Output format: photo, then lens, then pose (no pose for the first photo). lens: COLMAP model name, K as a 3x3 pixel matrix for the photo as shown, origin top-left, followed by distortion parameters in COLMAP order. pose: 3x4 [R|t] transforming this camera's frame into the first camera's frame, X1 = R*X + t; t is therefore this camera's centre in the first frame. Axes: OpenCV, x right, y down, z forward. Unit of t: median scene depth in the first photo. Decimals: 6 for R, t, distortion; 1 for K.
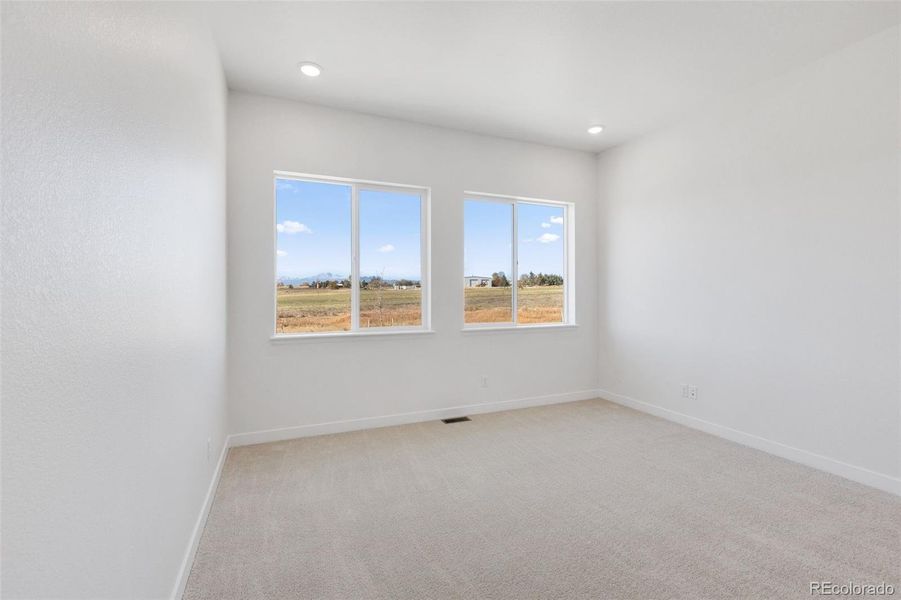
lens RADIAL K [[393.8, 0, 435.8], [0, 393.8, 296.9], [0, 0, 1]] dist [-0.000259, -0.000401]
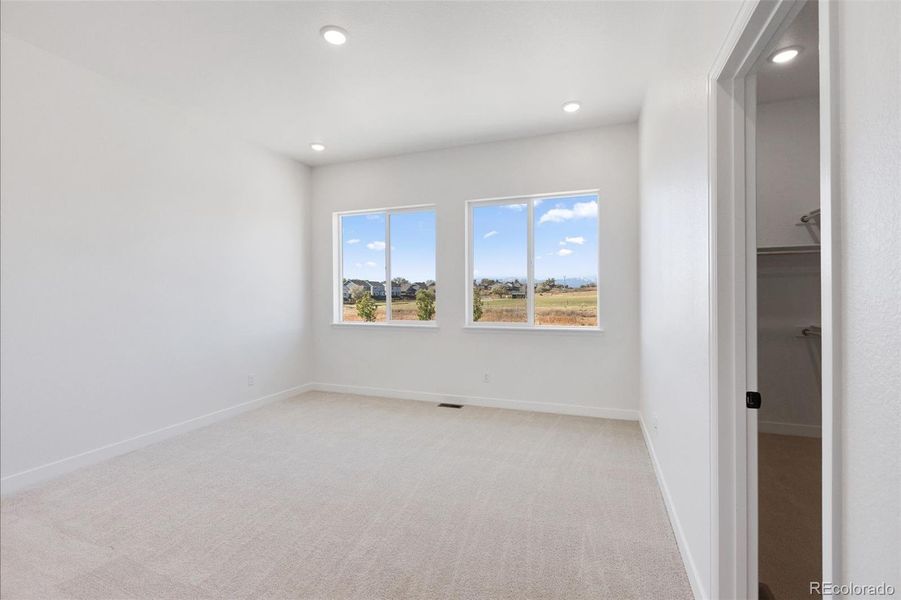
lens RADIAL K [[393.8, 0, 445.3], [0, 393.8, 294.7], [0, 0, 1]] dist [-0.000259, -0.000401]
pose [[0.731507, 0.002908, -0.681828, 0.786475], [-0.005953, 0.999980, -0.002121, -0.003478], [0.681808, 0.005610, 0.731509, 0.155340]]
